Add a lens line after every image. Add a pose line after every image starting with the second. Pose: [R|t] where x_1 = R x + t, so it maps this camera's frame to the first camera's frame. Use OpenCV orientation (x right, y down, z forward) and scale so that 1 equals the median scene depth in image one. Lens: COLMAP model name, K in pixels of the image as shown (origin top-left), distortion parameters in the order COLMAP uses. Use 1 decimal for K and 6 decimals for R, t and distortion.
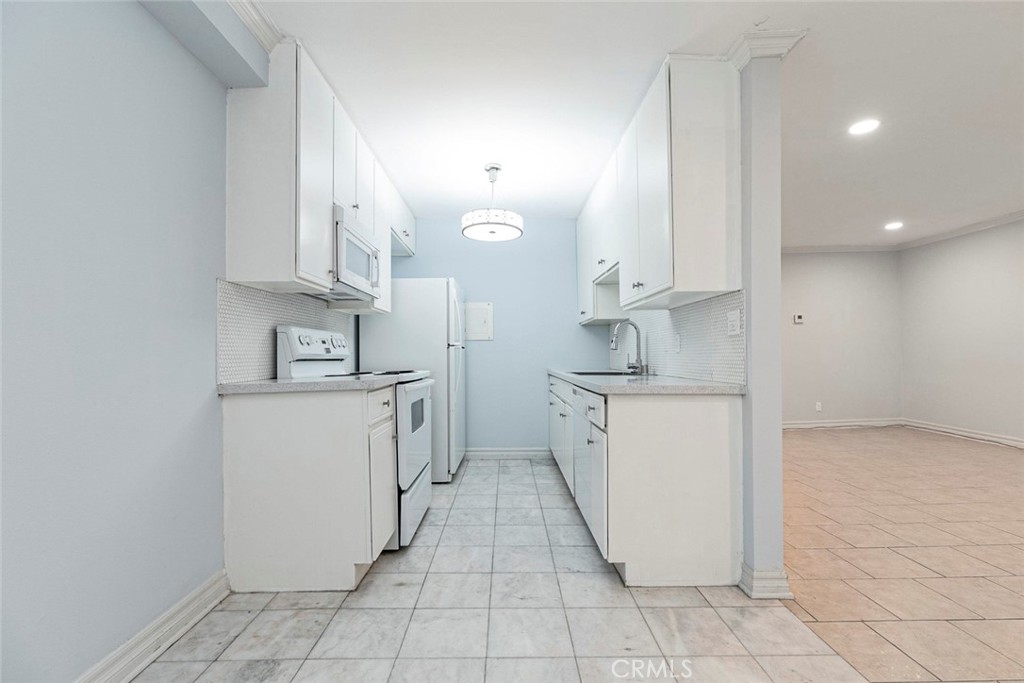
lens RADIAL K [[470.5, 0, 510.8], [0, 470.5, 347.6], [0, 0, 1]] dist [0.005161, -0.000276]
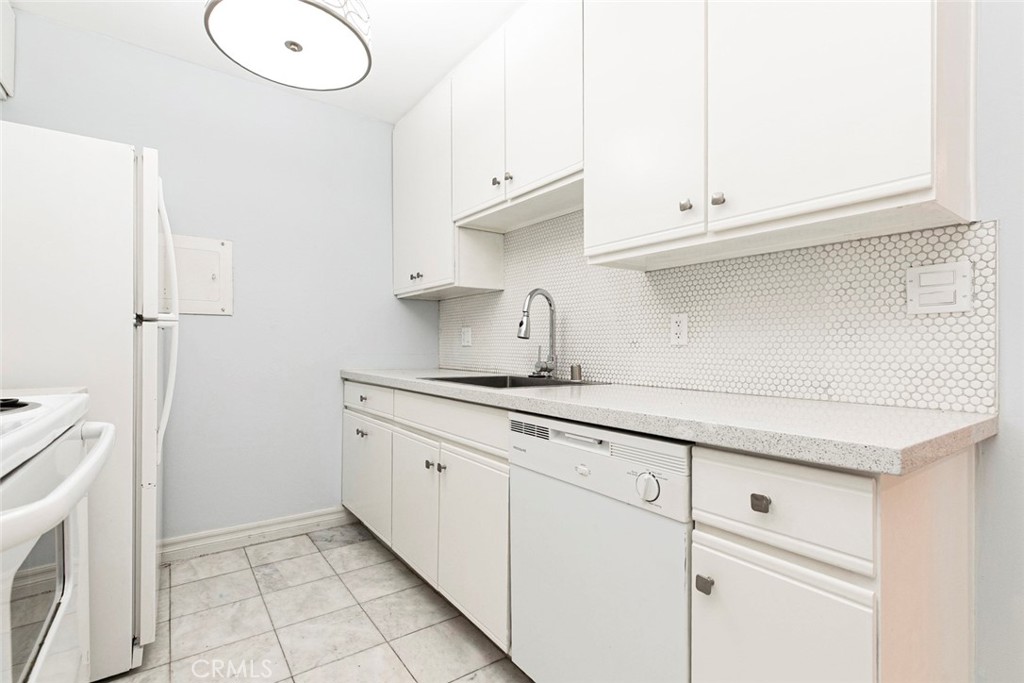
lens RADIAL K [[470.5, 0, 513.3], [0, 470.5, 344.9], [0, 0, 1]] dist [0.005161, -0.000276]
pose [[0.813017, 0.013237, 0.582090, -0.106180], [-0.020850, 0.999762, 0.006388, 0.007946], [-0.581867, -0.017330, 0.813099, 0.493134]]
